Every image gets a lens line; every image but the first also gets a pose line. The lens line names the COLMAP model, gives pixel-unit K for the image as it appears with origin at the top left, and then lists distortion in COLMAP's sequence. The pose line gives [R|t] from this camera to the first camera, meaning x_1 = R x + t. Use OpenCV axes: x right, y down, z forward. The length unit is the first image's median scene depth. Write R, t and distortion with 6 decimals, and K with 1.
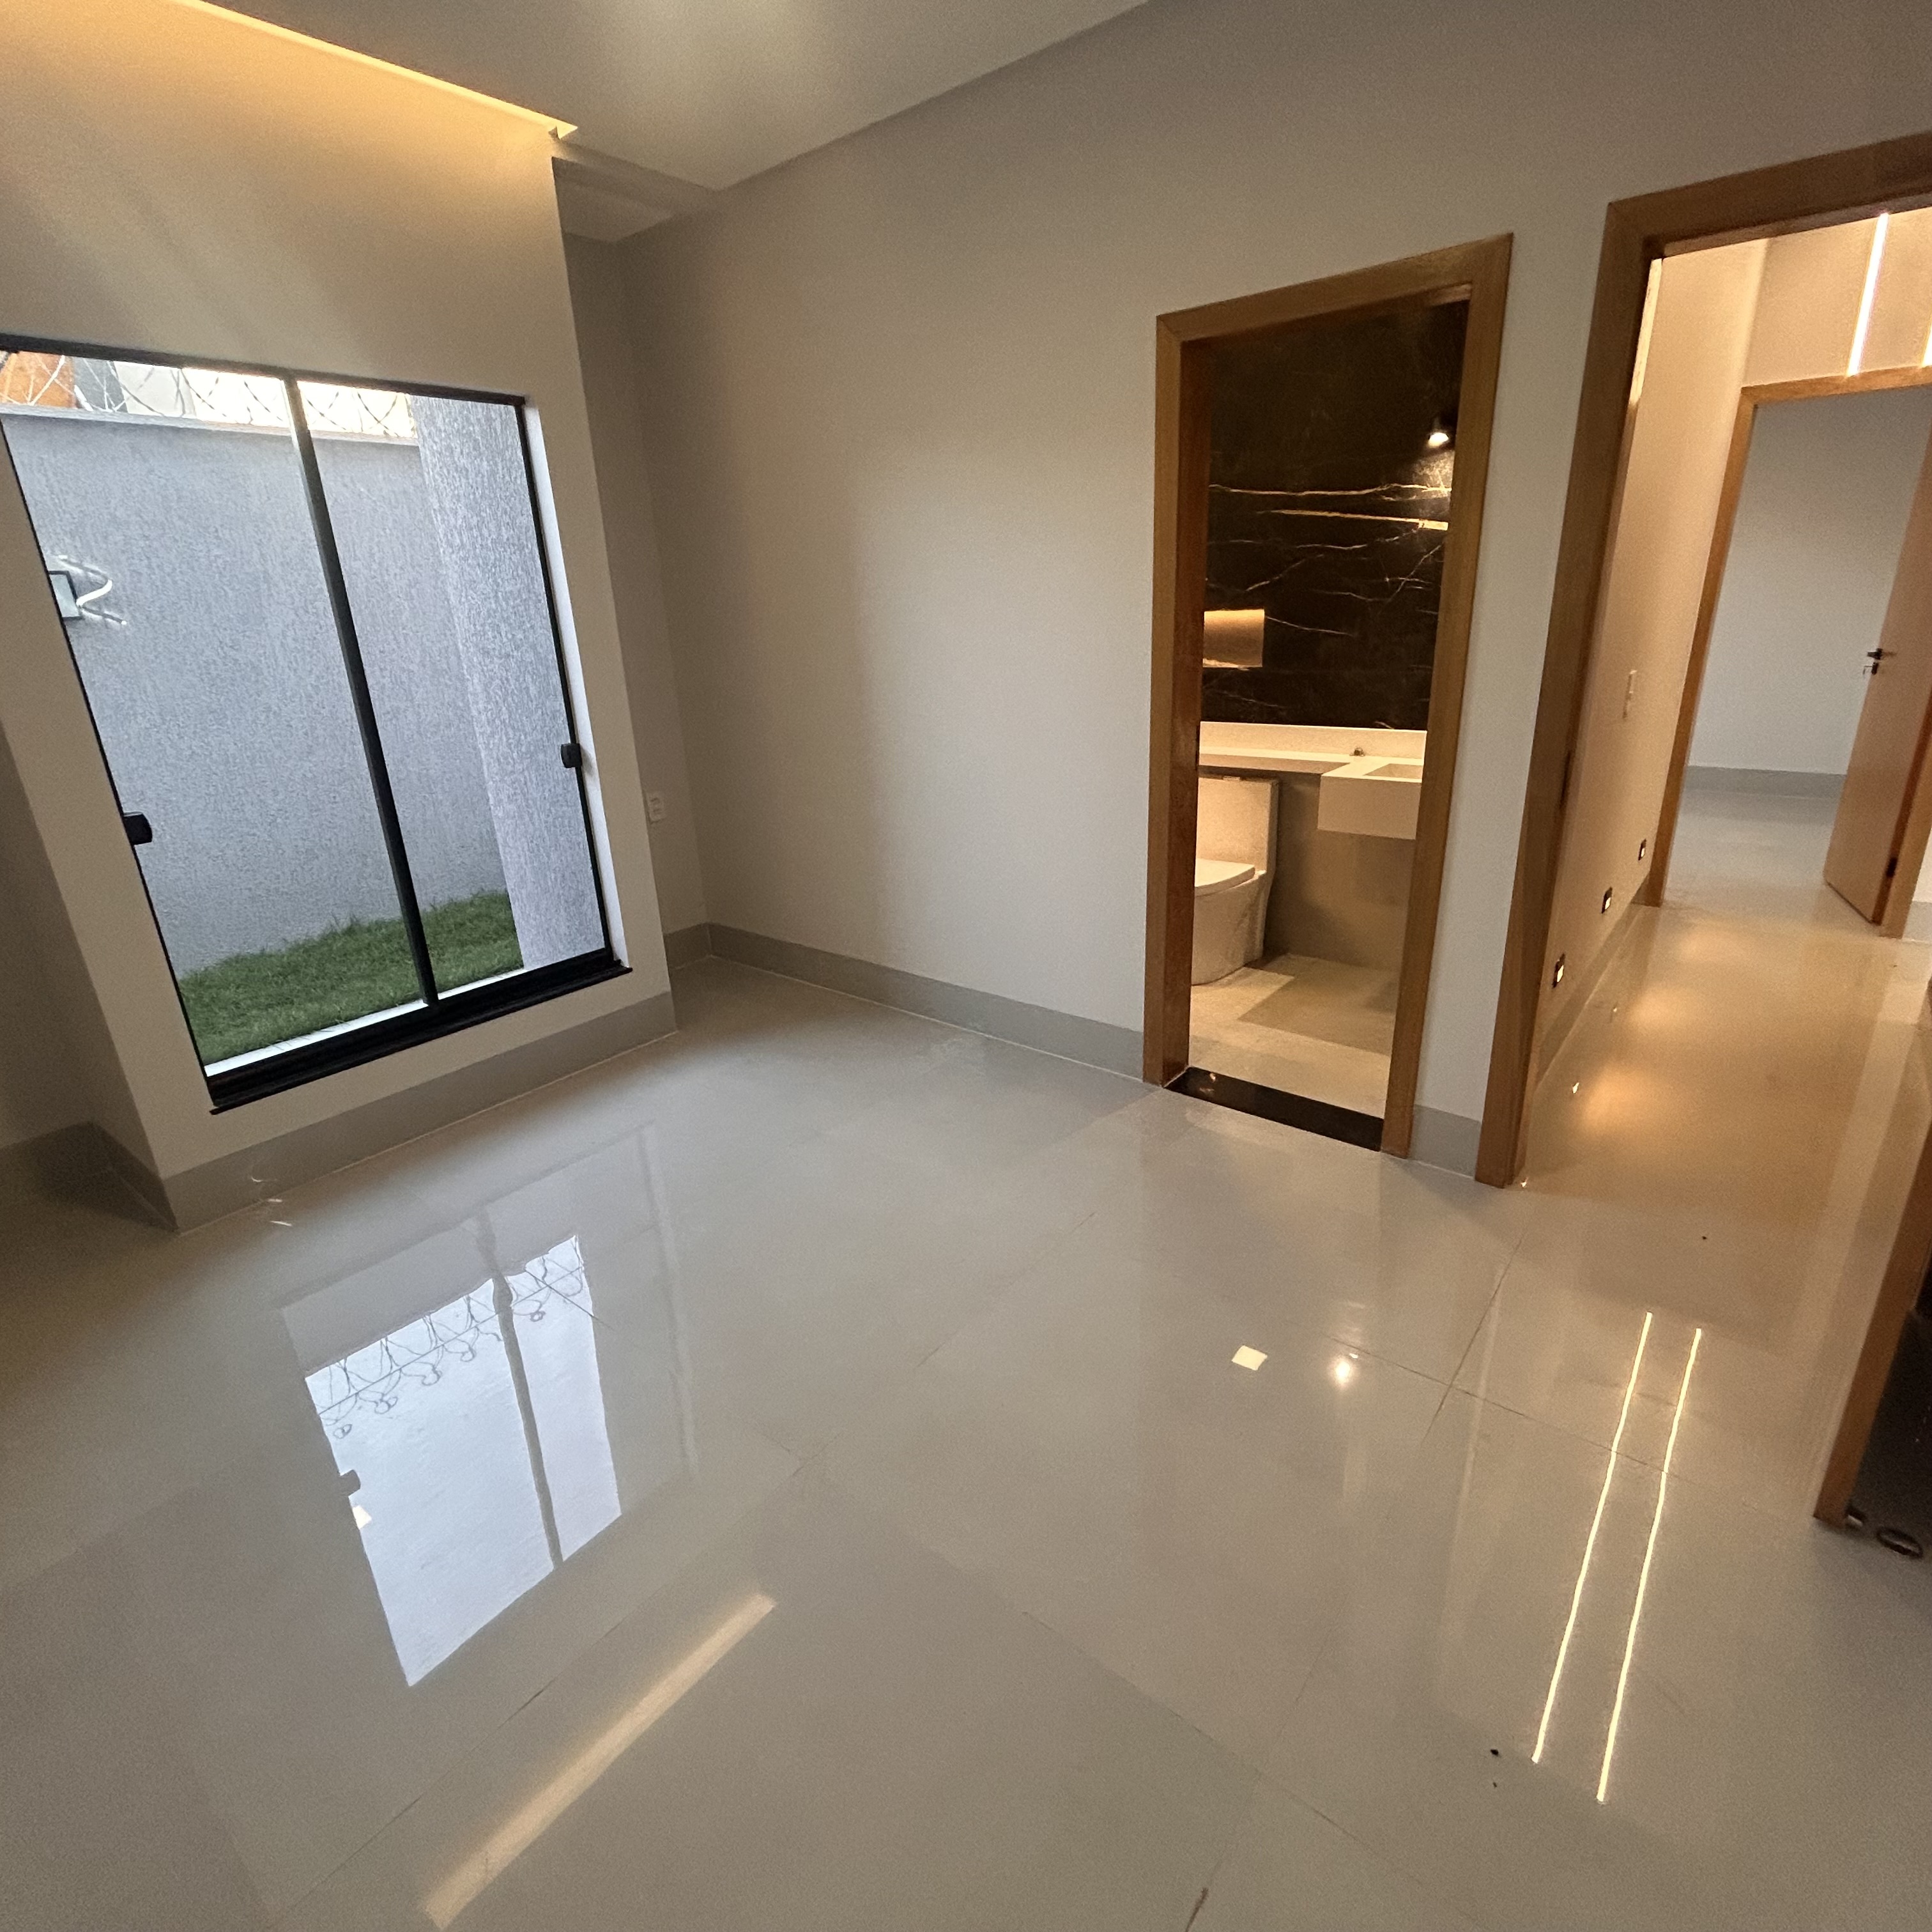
lens RADIAL K [[1028.0, 0, 948.8], [0, 1028.0, 957.9], [0, 0, 1]] dist [-0.015294, 0.007131]
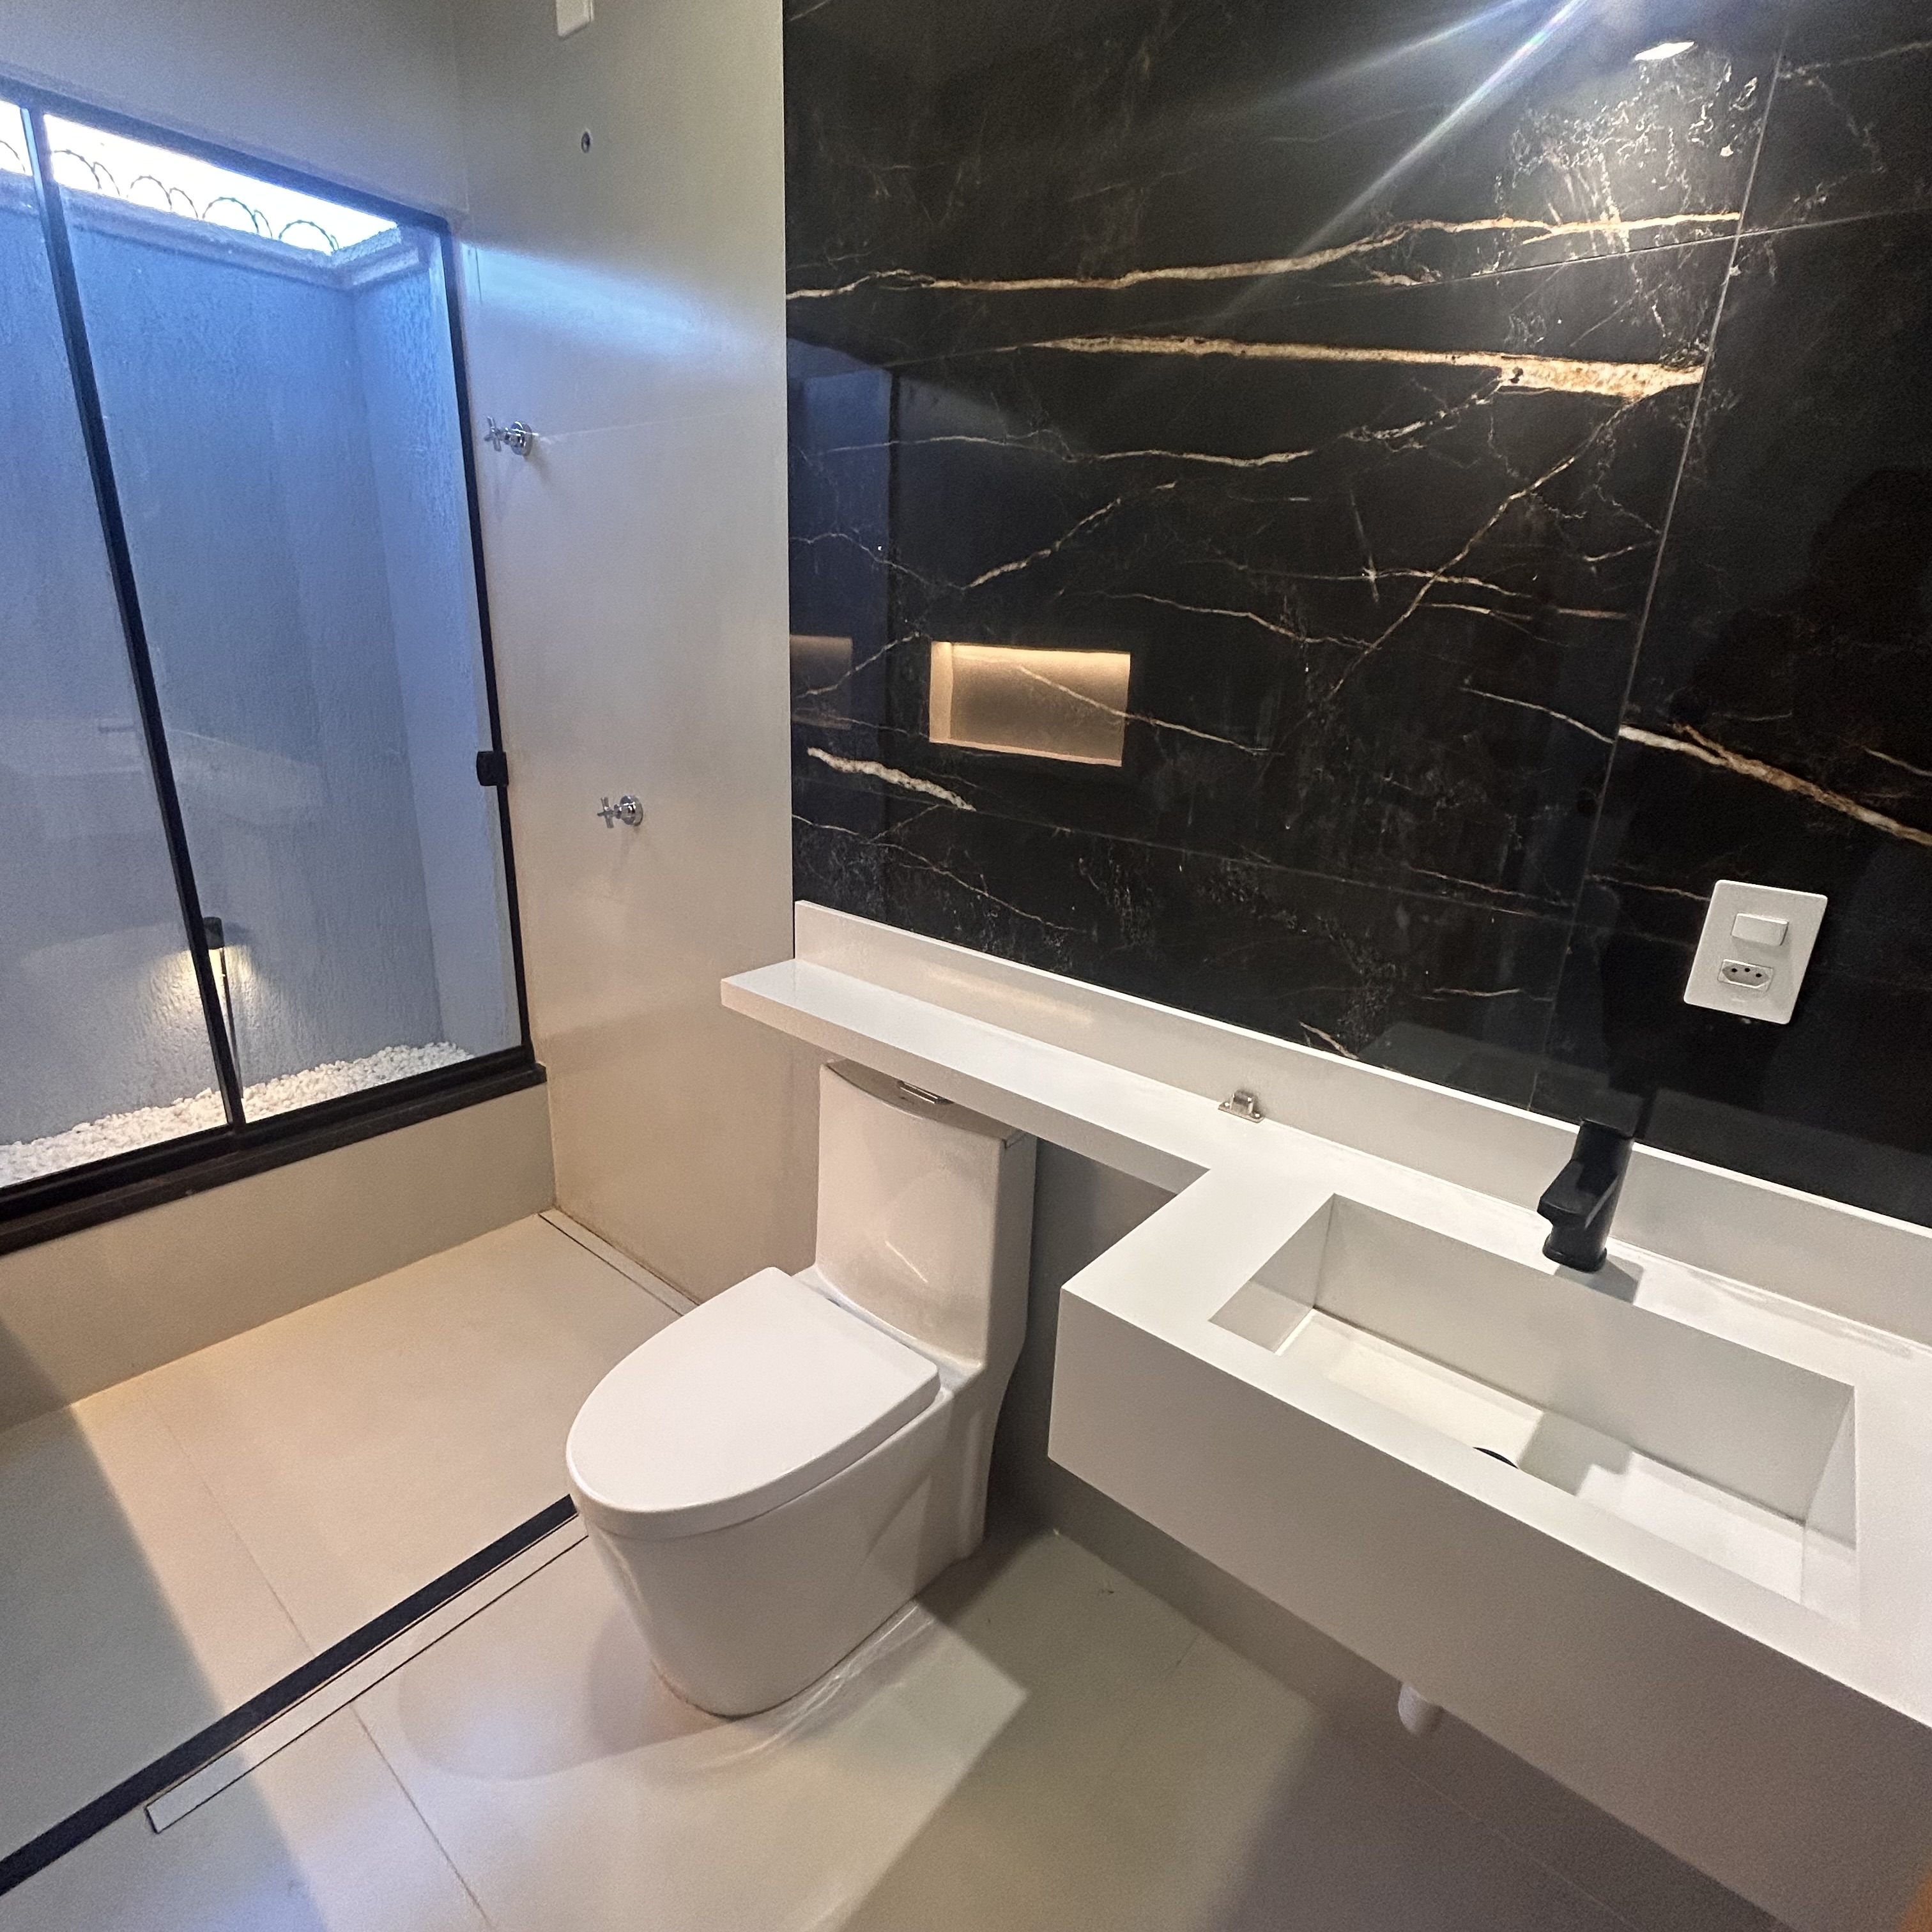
lens RADIAL K [[1028.0, 0, 958.6], [0, 1028.0, 963.4], [0, 0, 1]] dist [-0.015294, 0.007131]
pose [[0.996117, 0.082001, 0.032056, 0.323325], [-0.081375, 0.996476, -0.020358, -0.253855], [-0.033612, 0.017670, 0.999279, 0.742948]]
